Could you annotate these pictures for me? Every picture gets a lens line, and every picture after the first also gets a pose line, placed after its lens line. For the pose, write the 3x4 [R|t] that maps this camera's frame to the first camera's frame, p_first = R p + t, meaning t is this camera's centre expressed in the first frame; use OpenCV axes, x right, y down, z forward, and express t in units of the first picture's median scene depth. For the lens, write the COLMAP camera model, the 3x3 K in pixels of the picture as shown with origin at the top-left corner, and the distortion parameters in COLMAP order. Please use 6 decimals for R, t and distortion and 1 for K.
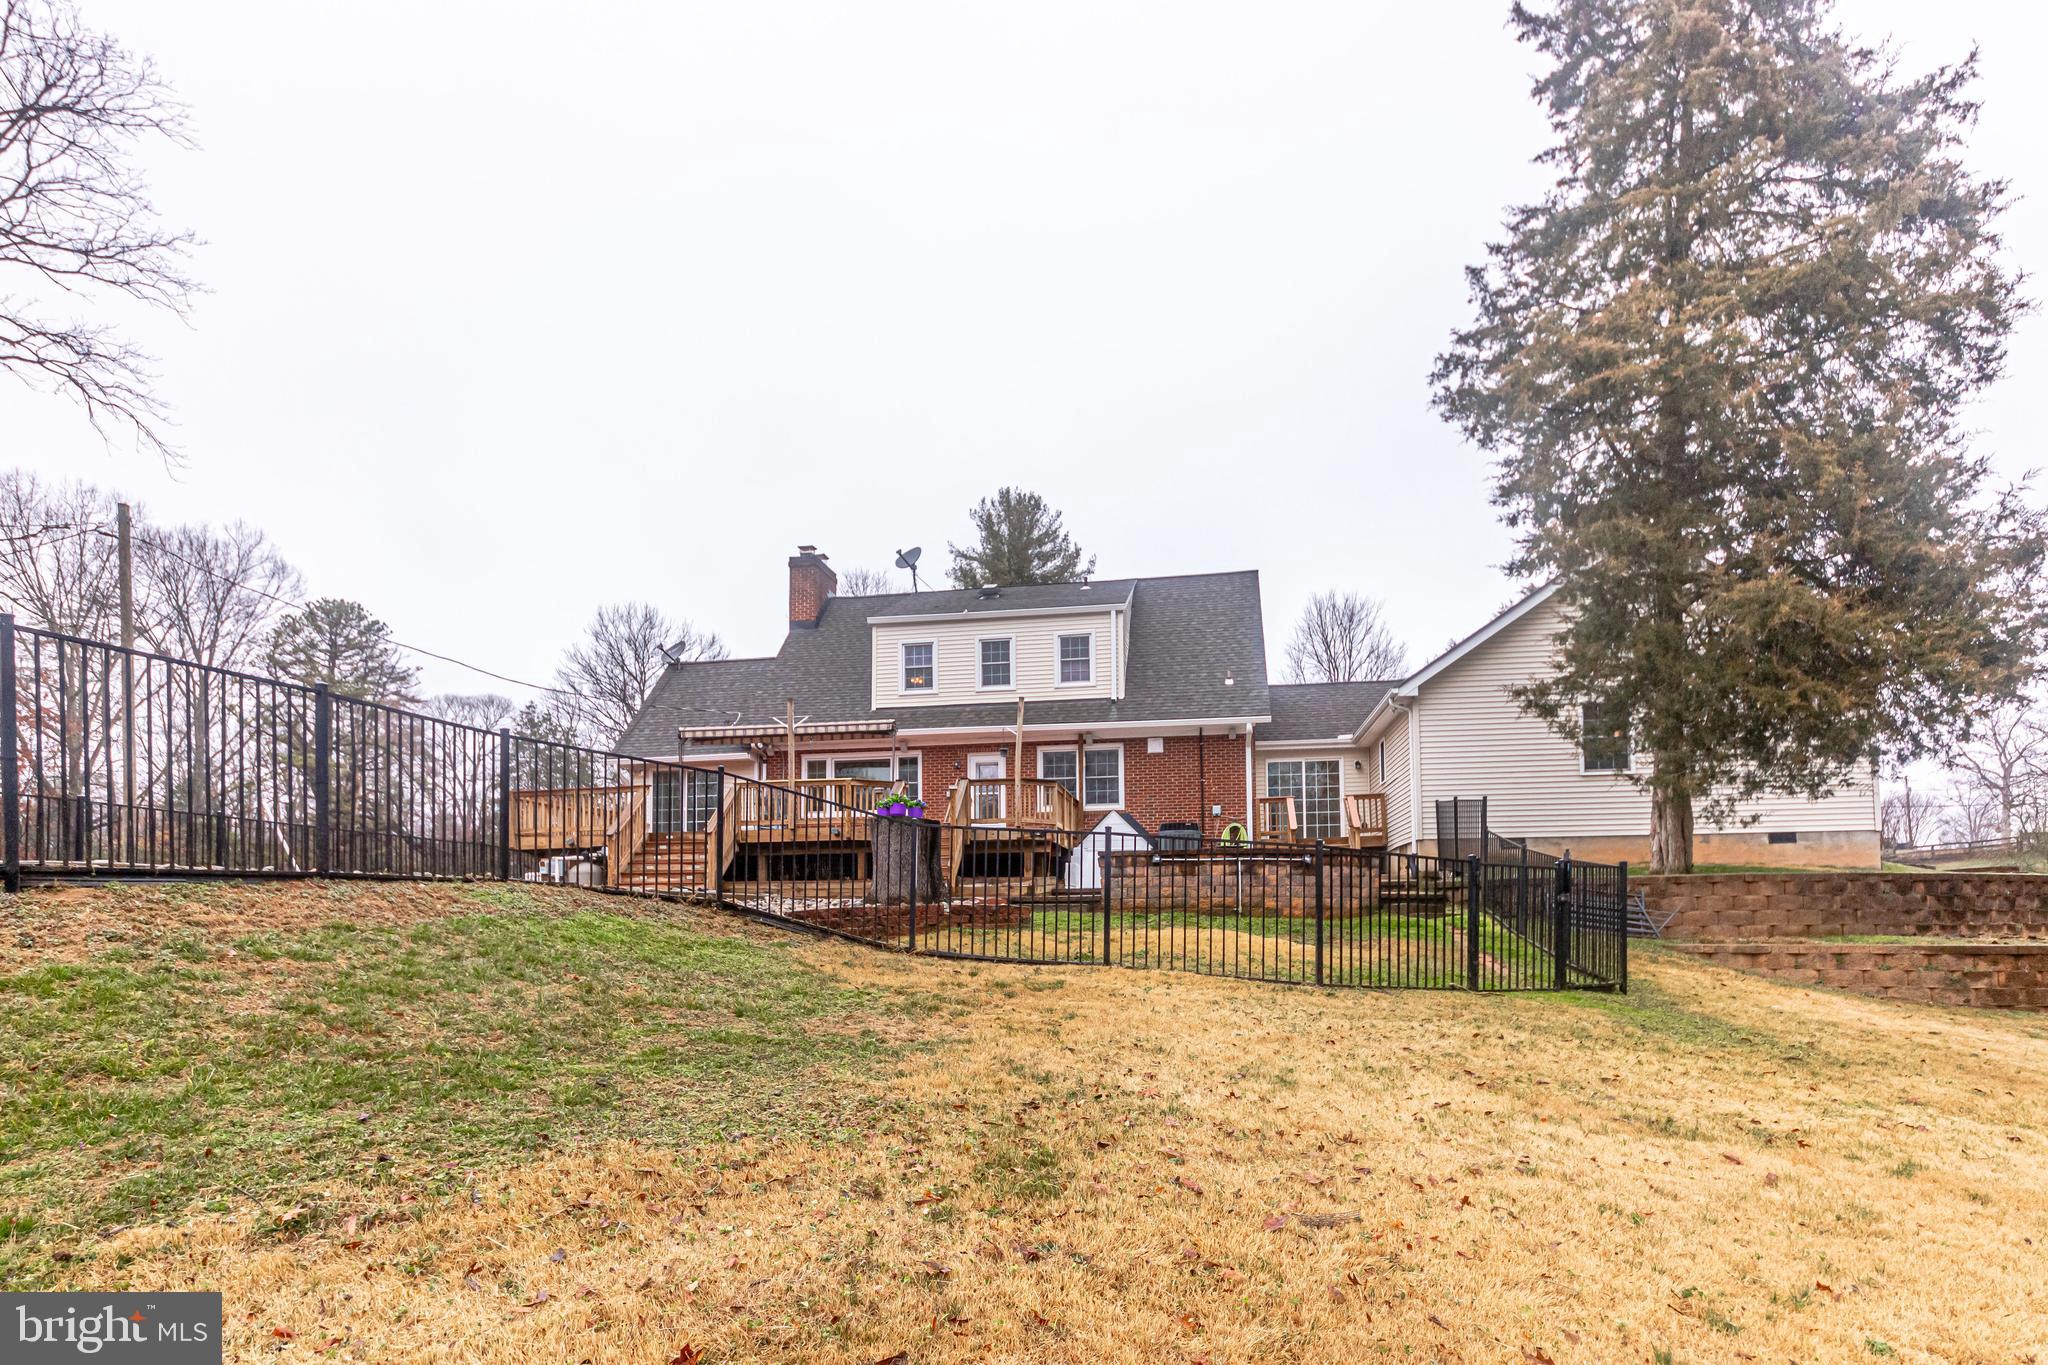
lens RADIAL K [[1011.7, 0, 1020.9], [0, 1011.7, 870.9], [0, 0, 1]] dist [-0.000392, 0.000540]
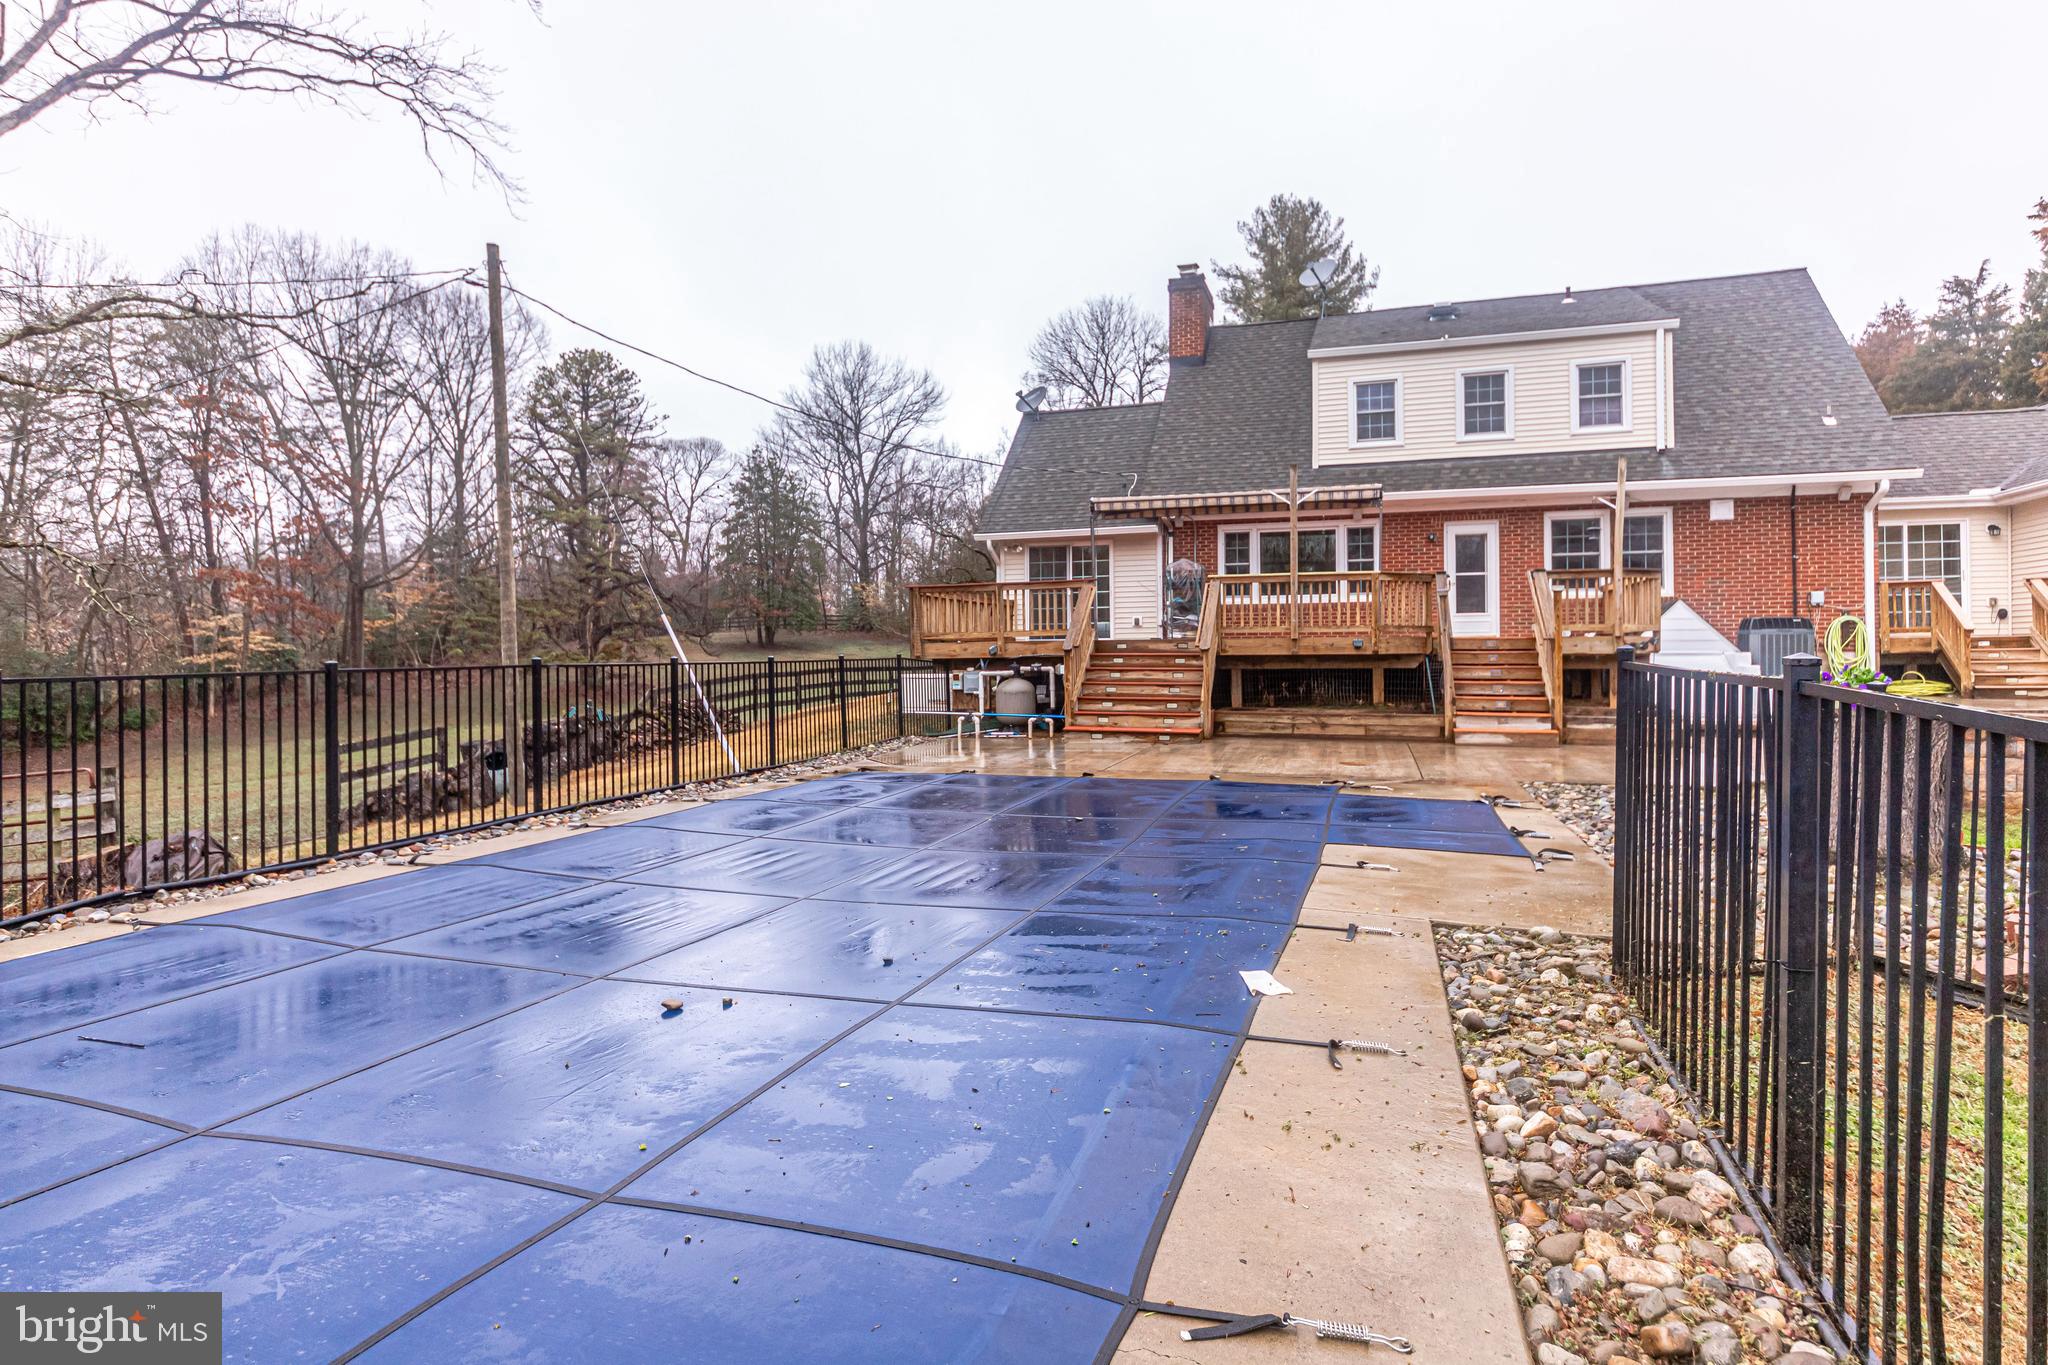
lens RADIAL K [[1021.5, 0, 1050.3], [0, 1021.5, 637.7], [0, 0, 1]] dist [-0.001800, -0.002996]
pose [[0.990595, 0.001148, -0.136824, -0.245378], [0.003751, 0.999361, 0.035537, -0.056838], [0.136778, -0.035716, 0.989958, 0.180773]]
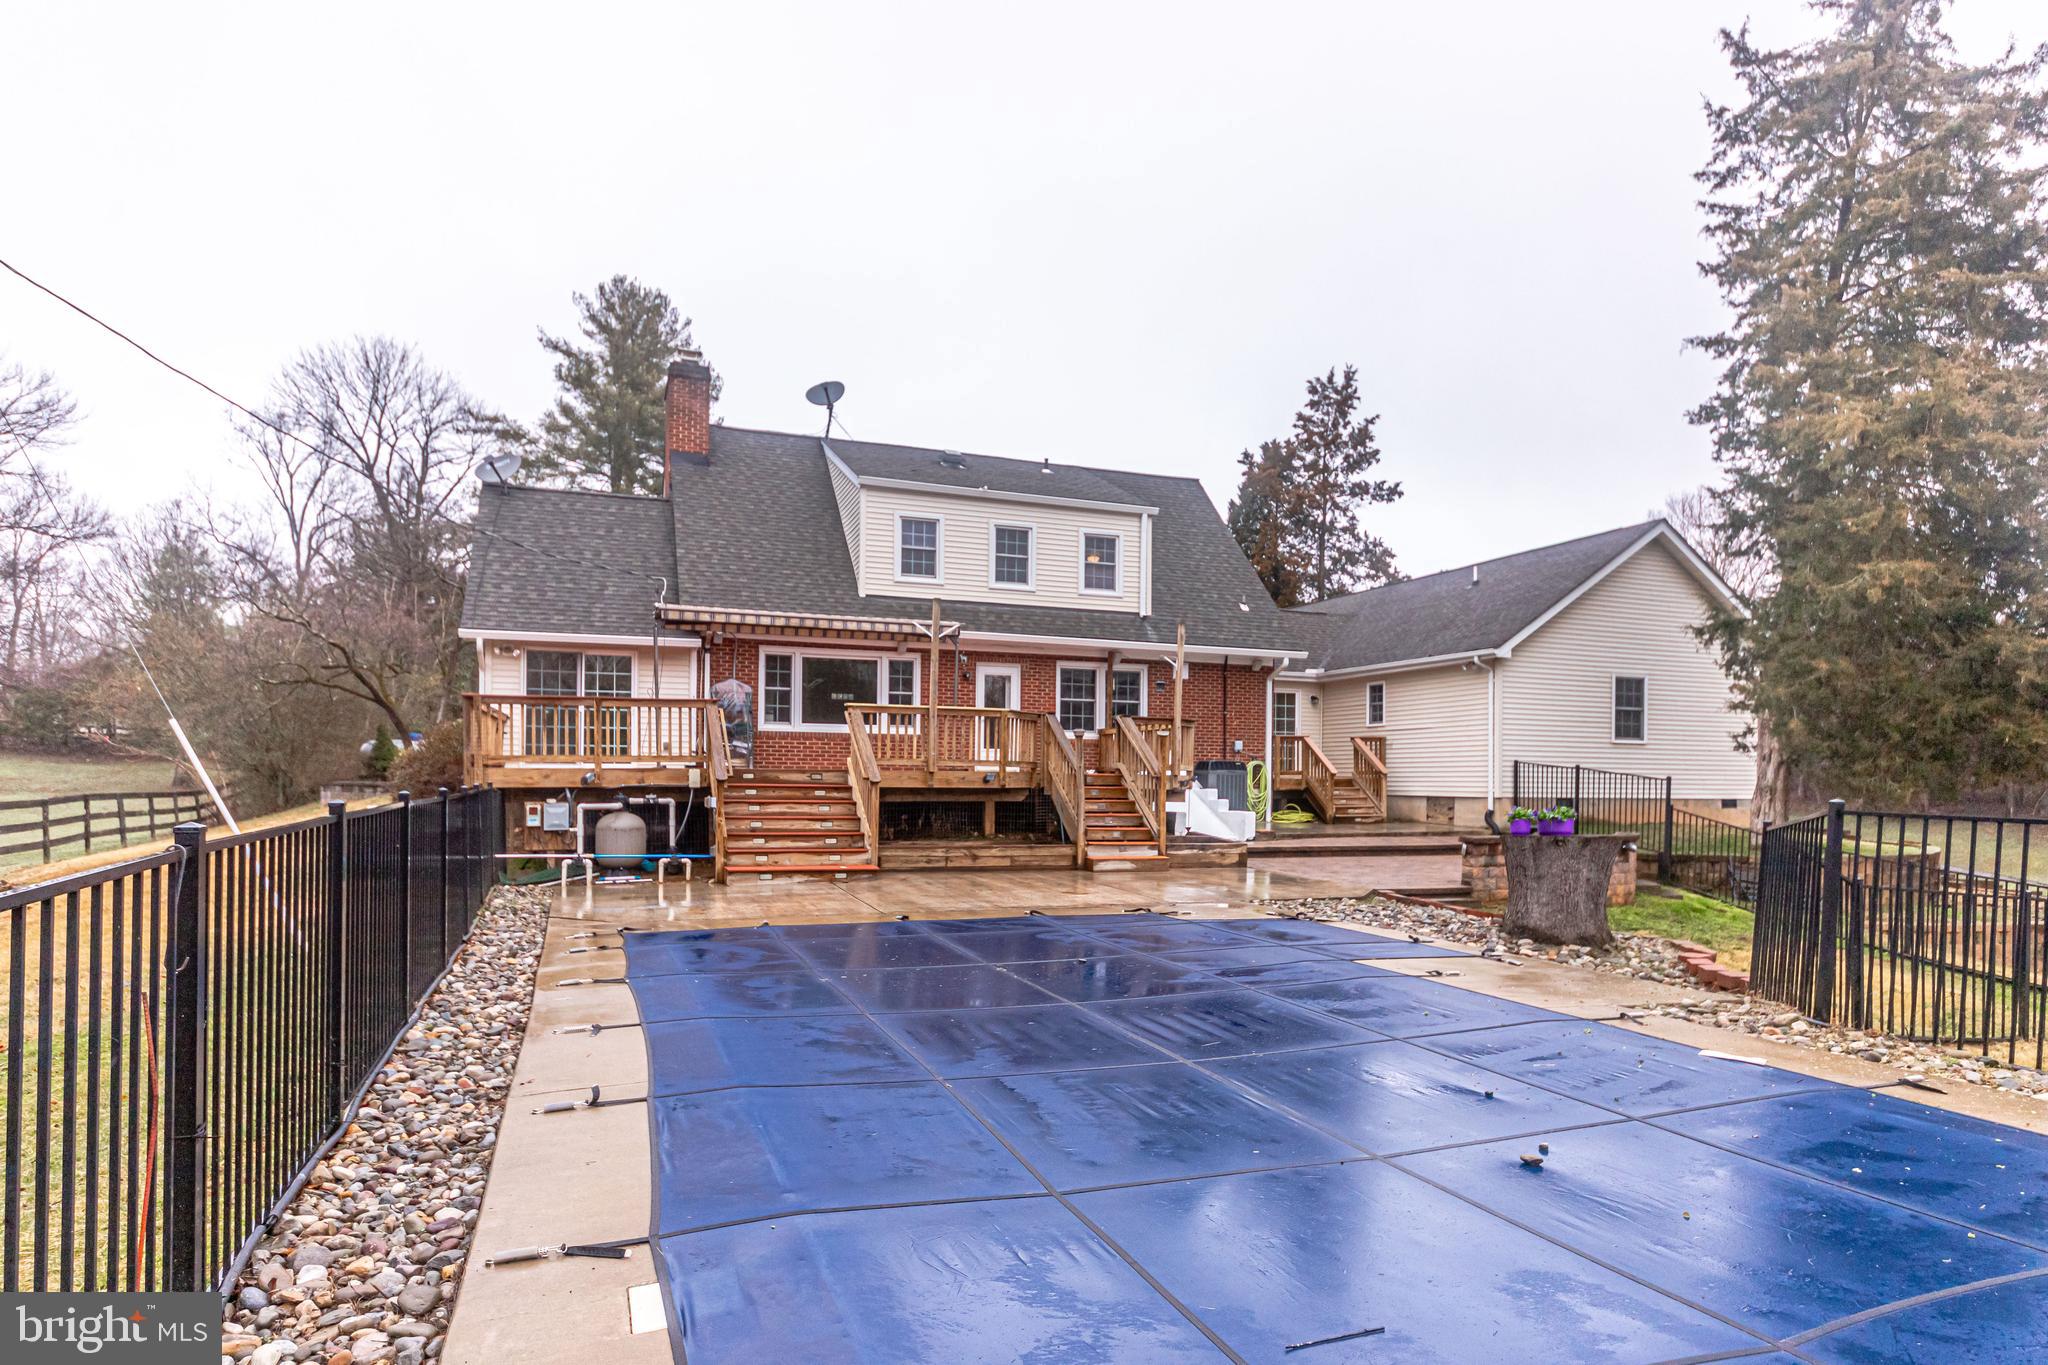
lens RADIAL K [[1107.5, 0, 981.2], [0, 1107.5, 750.3], [0, 0, 1]] dist [0.002190, -0.001159]
pose [[0.875067, 0.030109, 0.483064, -0.480178], [-0.039433, 0.999180, 0.009156, -0.053745], [-0.482392, -0.027061, 0.875537, 0.214283]]
